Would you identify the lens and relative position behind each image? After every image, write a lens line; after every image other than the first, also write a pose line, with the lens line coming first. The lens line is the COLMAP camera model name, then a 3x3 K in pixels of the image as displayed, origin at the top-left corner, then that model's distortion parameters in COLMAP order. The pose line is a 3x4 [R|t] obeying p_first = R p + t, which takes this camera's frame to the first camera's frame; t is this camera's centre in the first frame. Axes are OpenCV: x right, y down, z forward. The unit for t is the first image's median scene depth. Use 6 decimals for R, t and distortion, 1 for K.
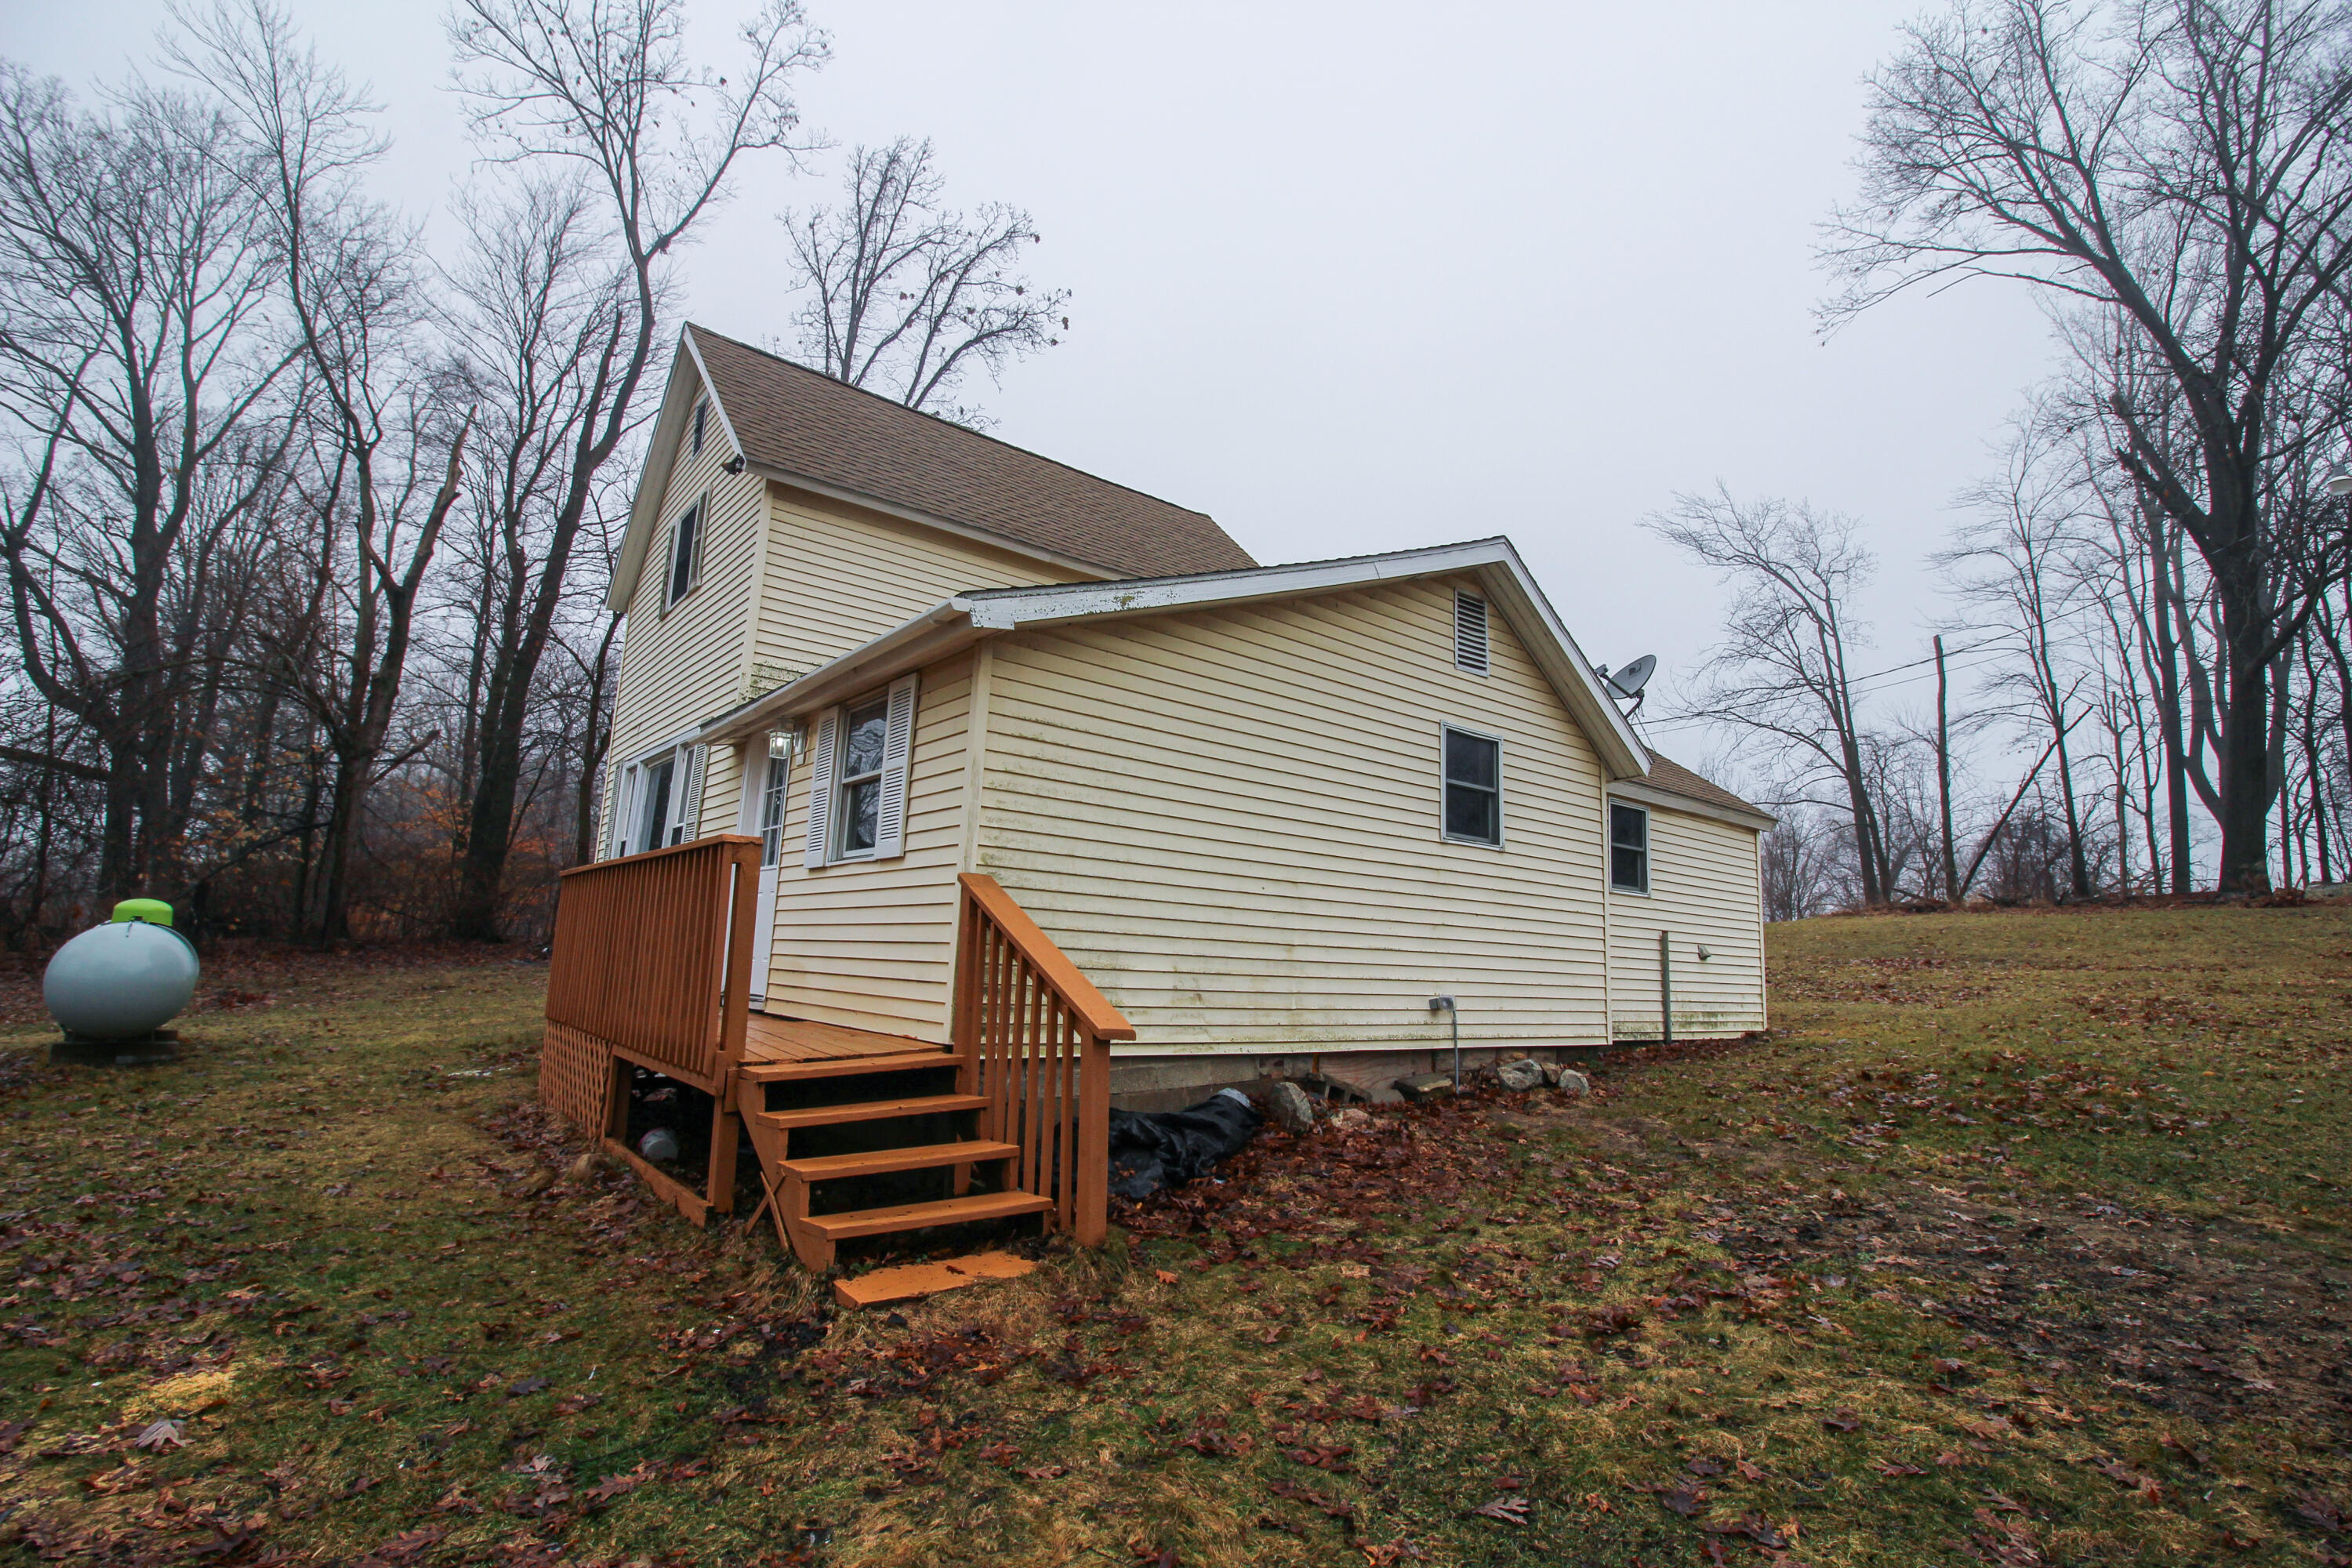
lens RADIAL K [[1092.4, 0, 1175.2], [0, 1092.4, 775.7], [0, 0, 1]] dist [-0.006214, -0.008653]
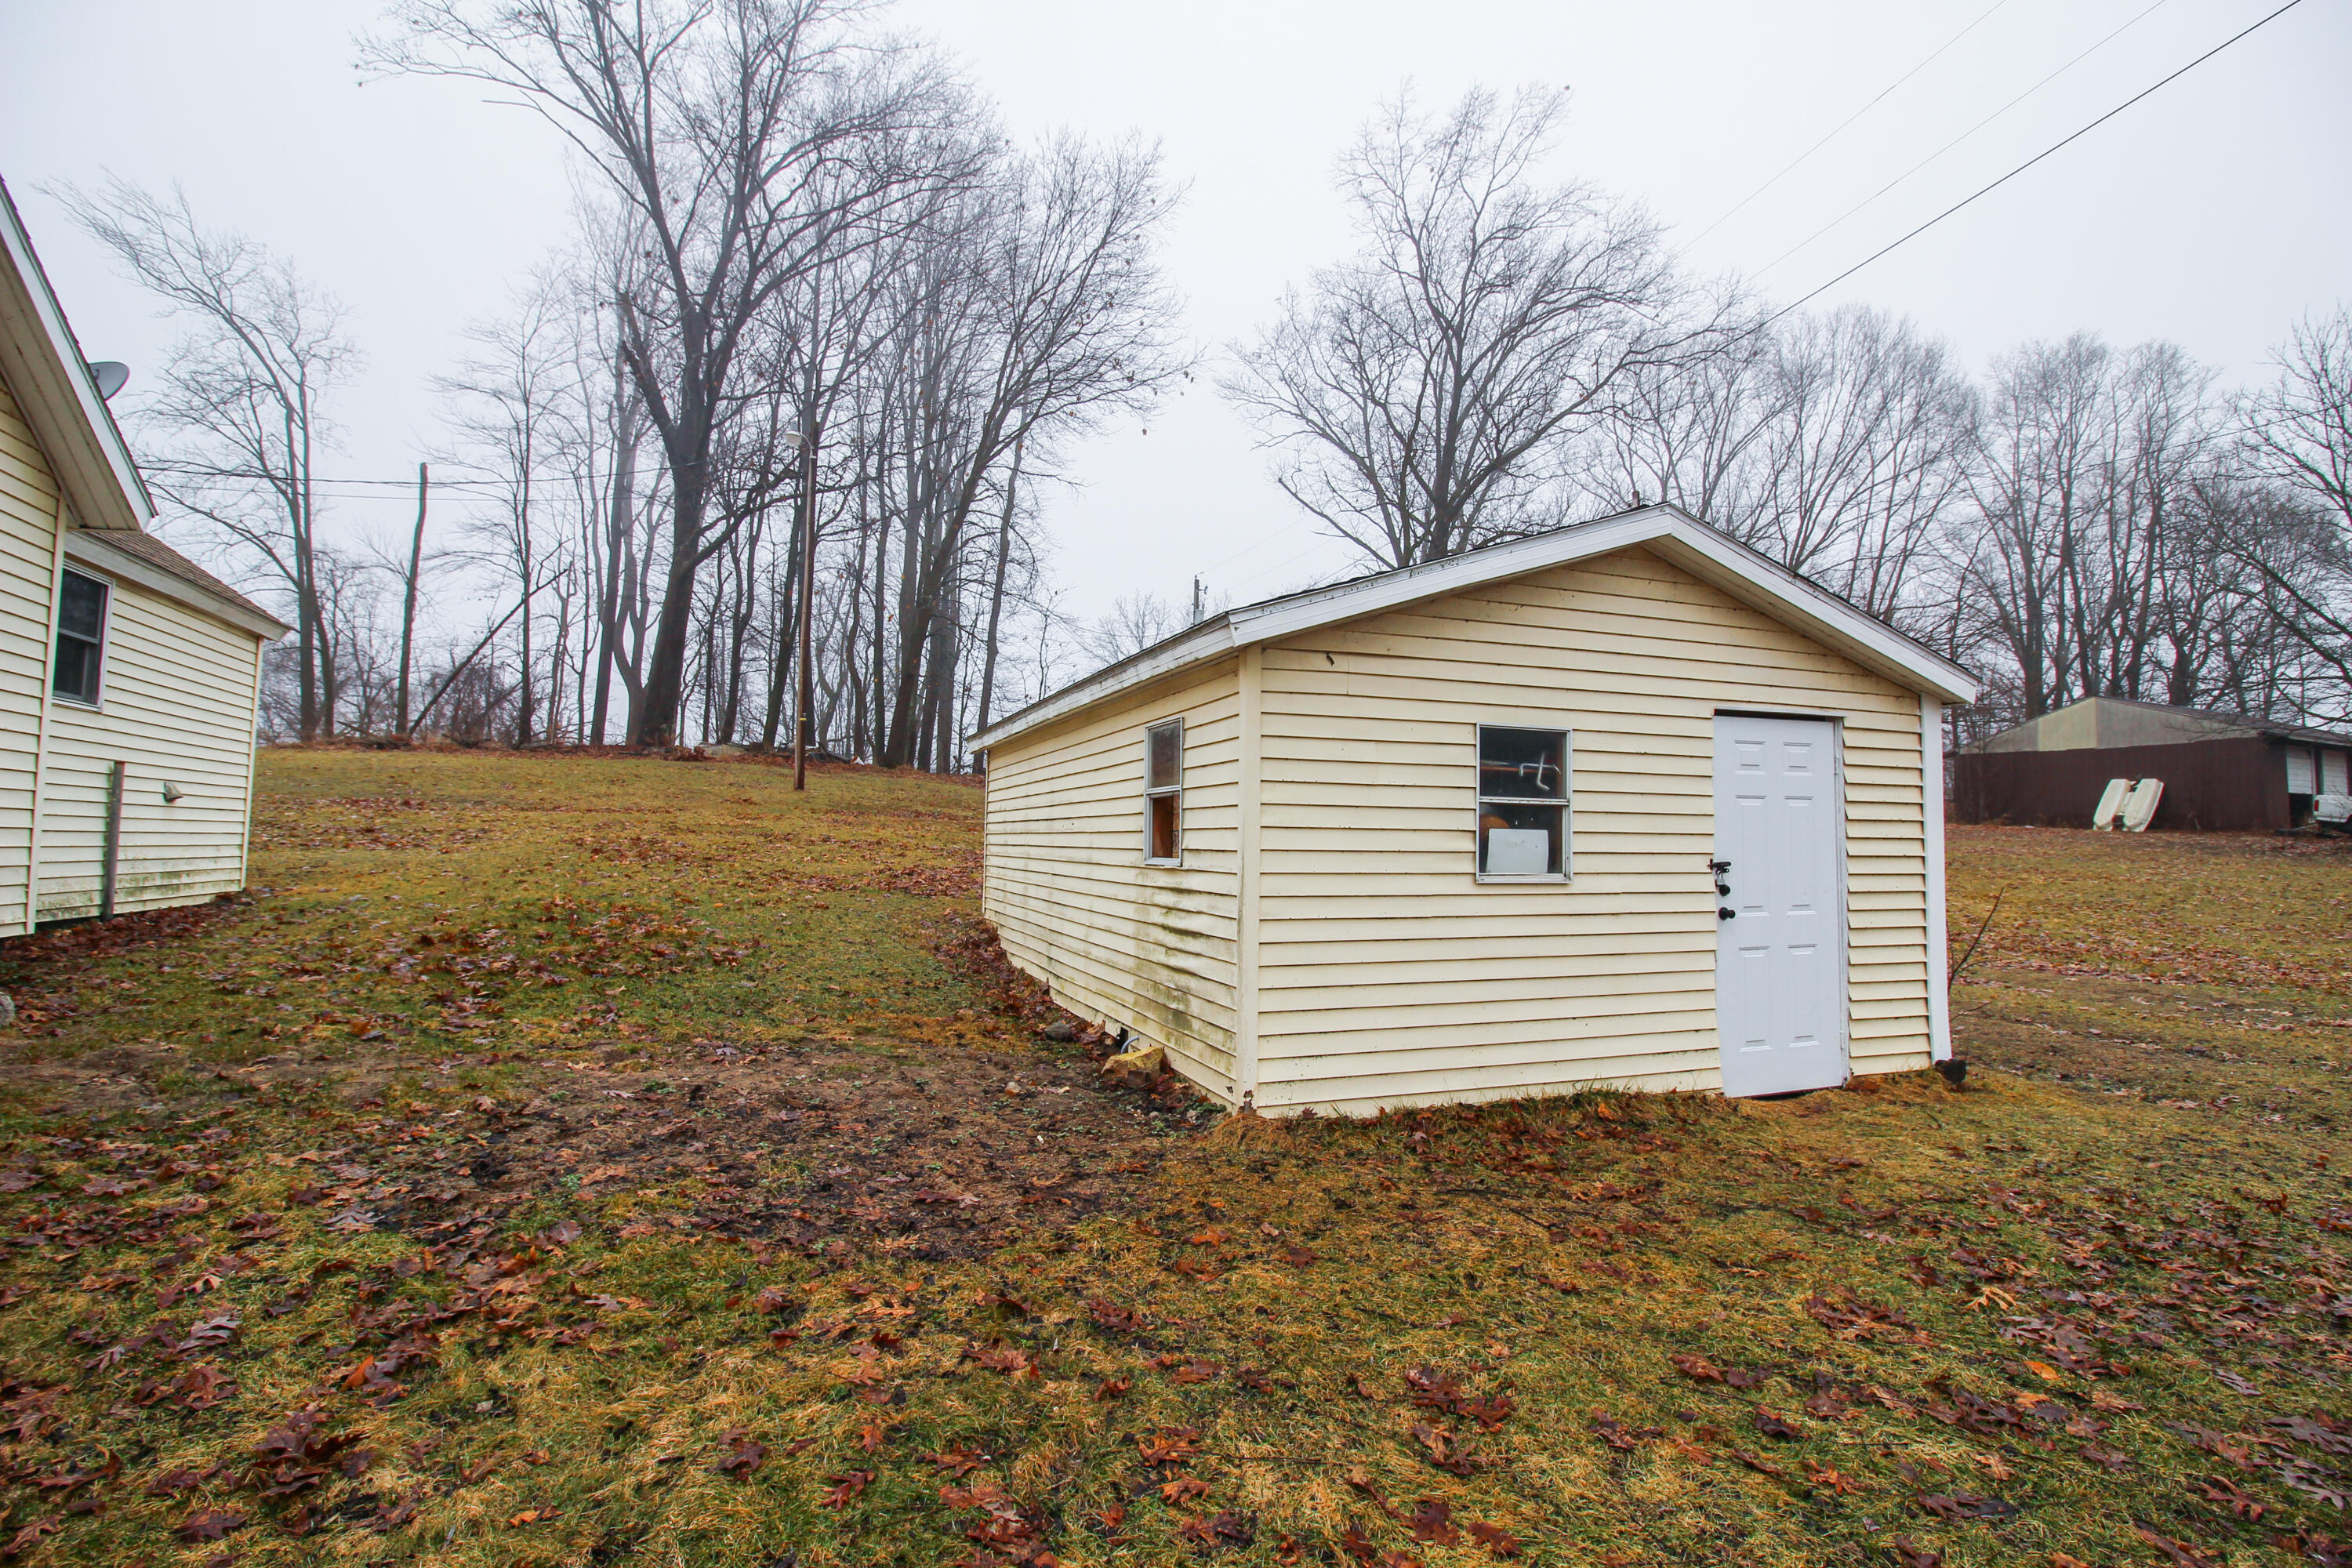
lens RADIAL K [[1092.4, 0, 1182.2], [0, 1092.4, 778.8], [0, 0, 1]] dist [-0.006214, -0.008653]
pose [[0.301340, 0.021100, 0.953283, -0.000362], [-0.164807, 0.985861, 0.030276, 0.019357], [-0.939166, -0.166231, 0.300556, 0.143881]]
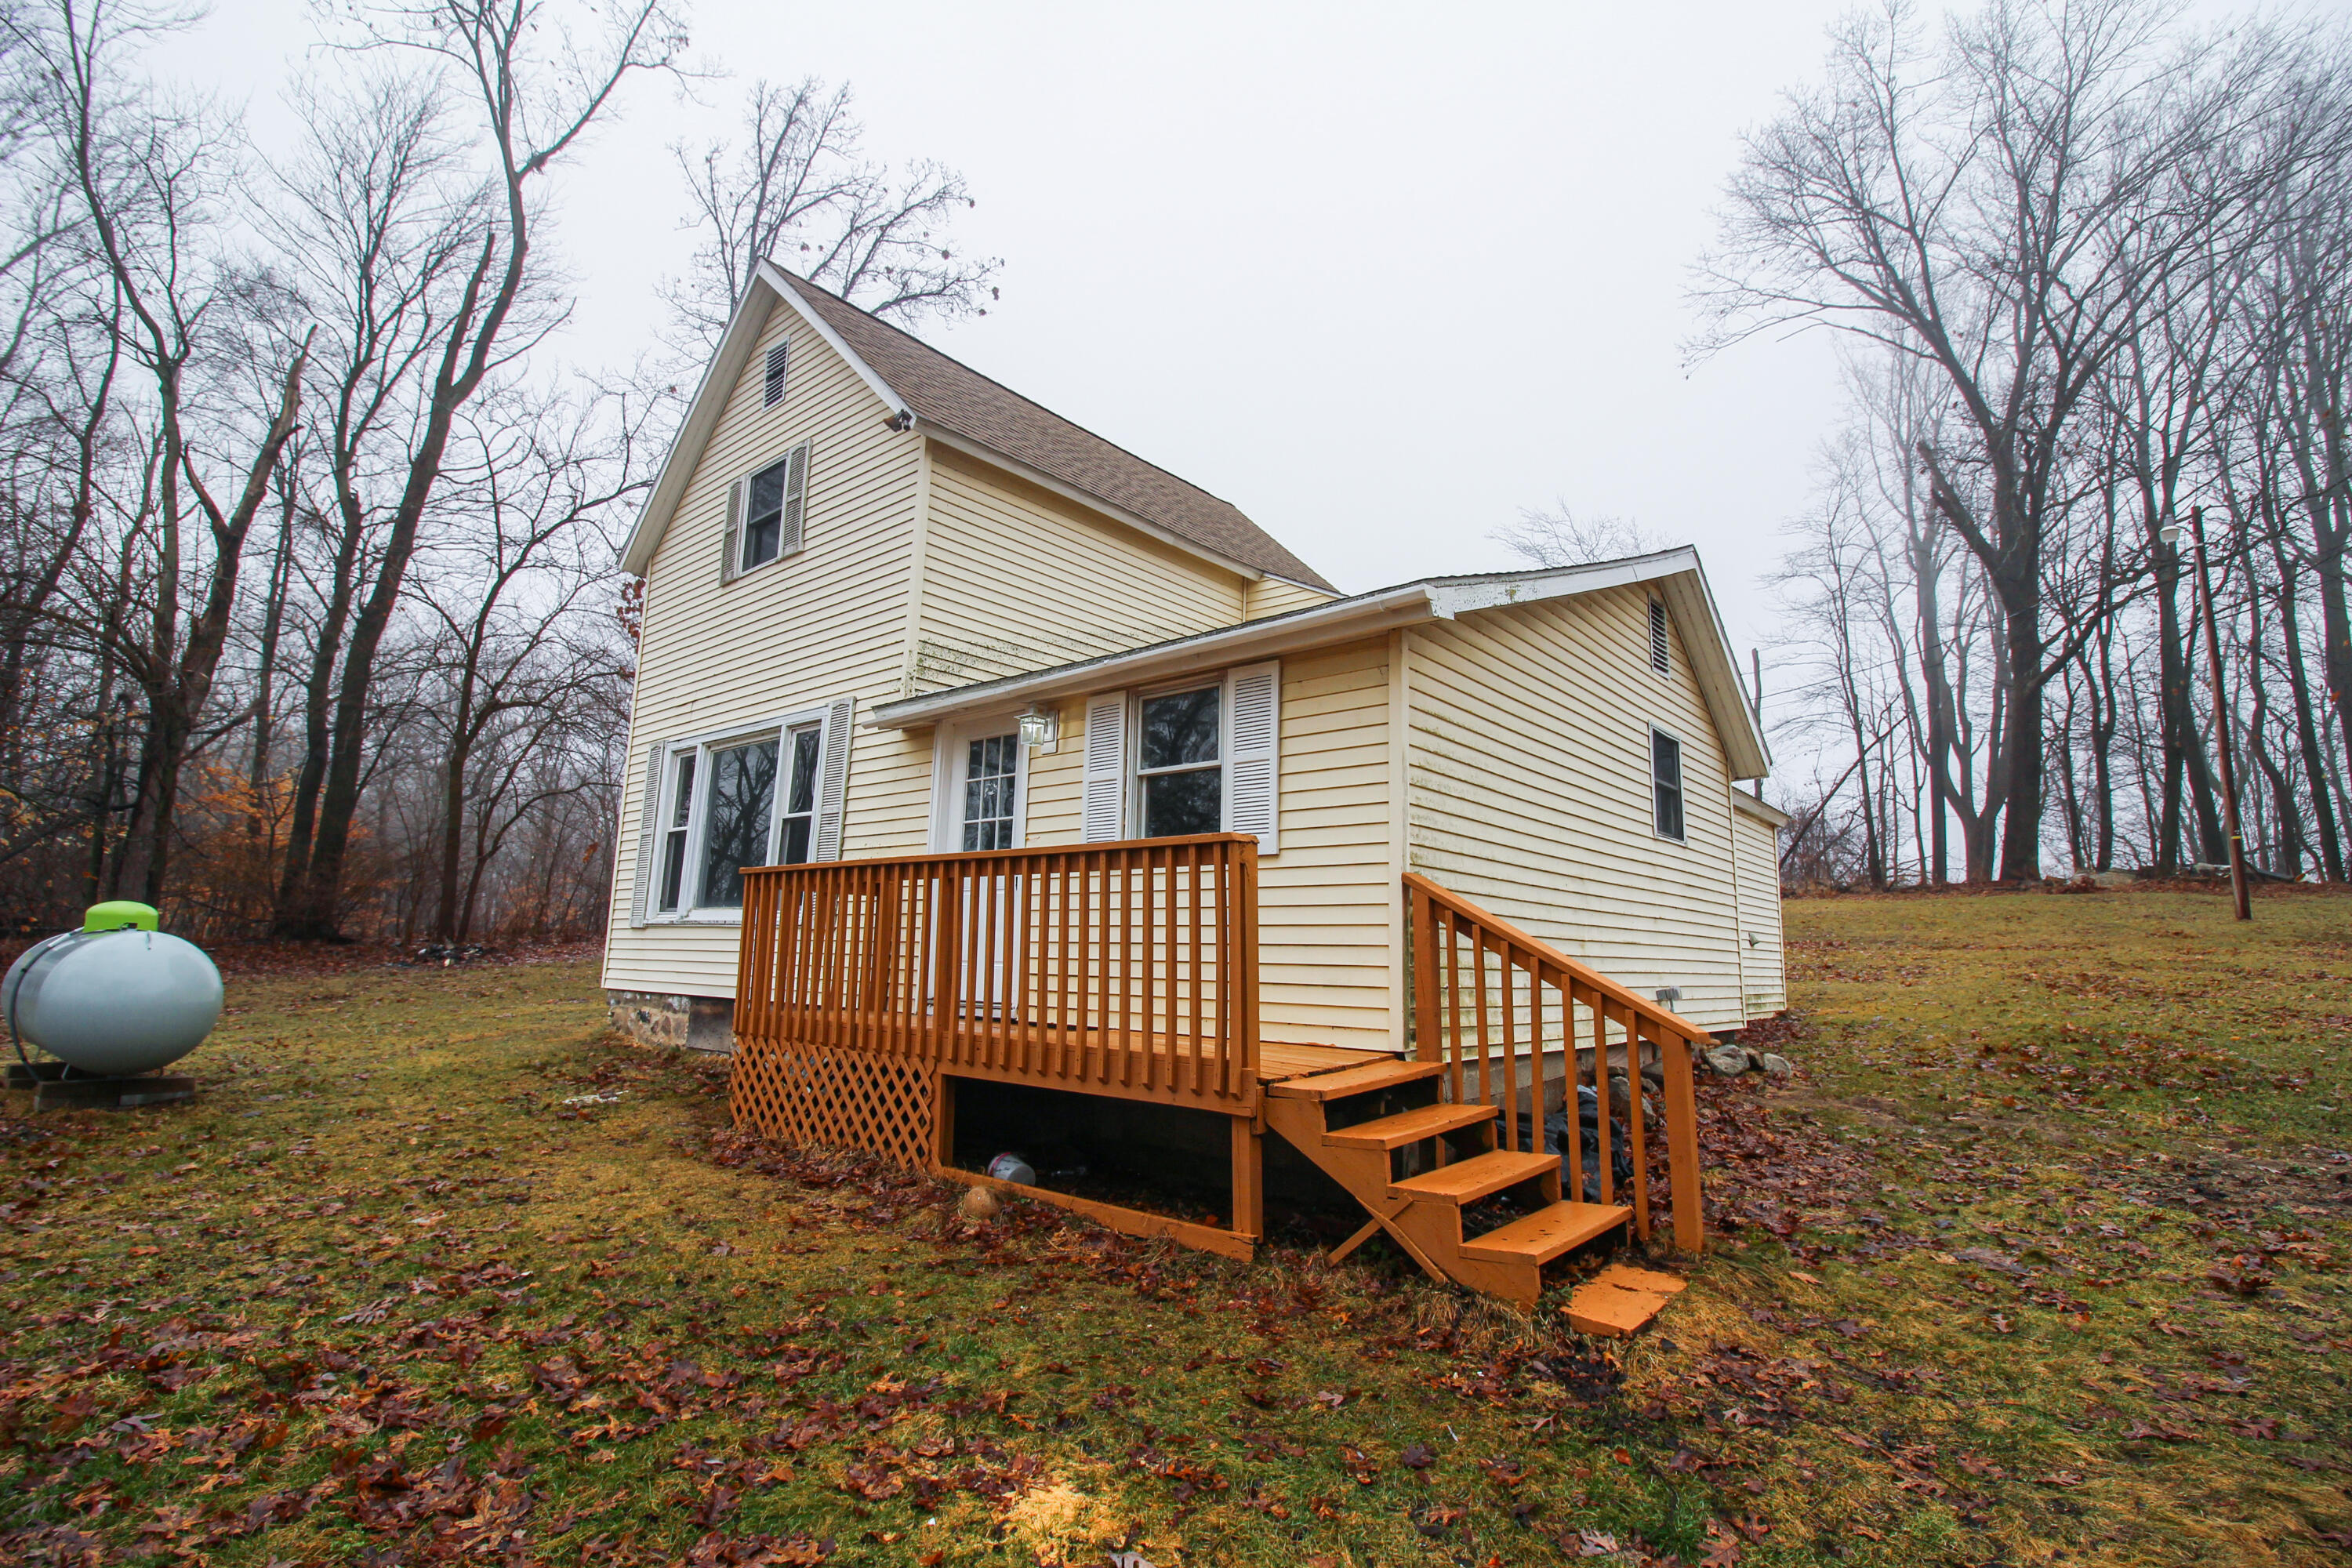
lens RADIAL K [[1092.4, 0, 1180.1], [0, 1092.4, 778.3], [0, 0, 1]] dist [-0.006214, -0.008653]
pose [[0.982654, 0.013268, 0.184975, -0.265621], [-0.015581, 0.999817, 0.011058, -0.000375], [-0.184795, -0.013748, 0.982681, 0.045489]]
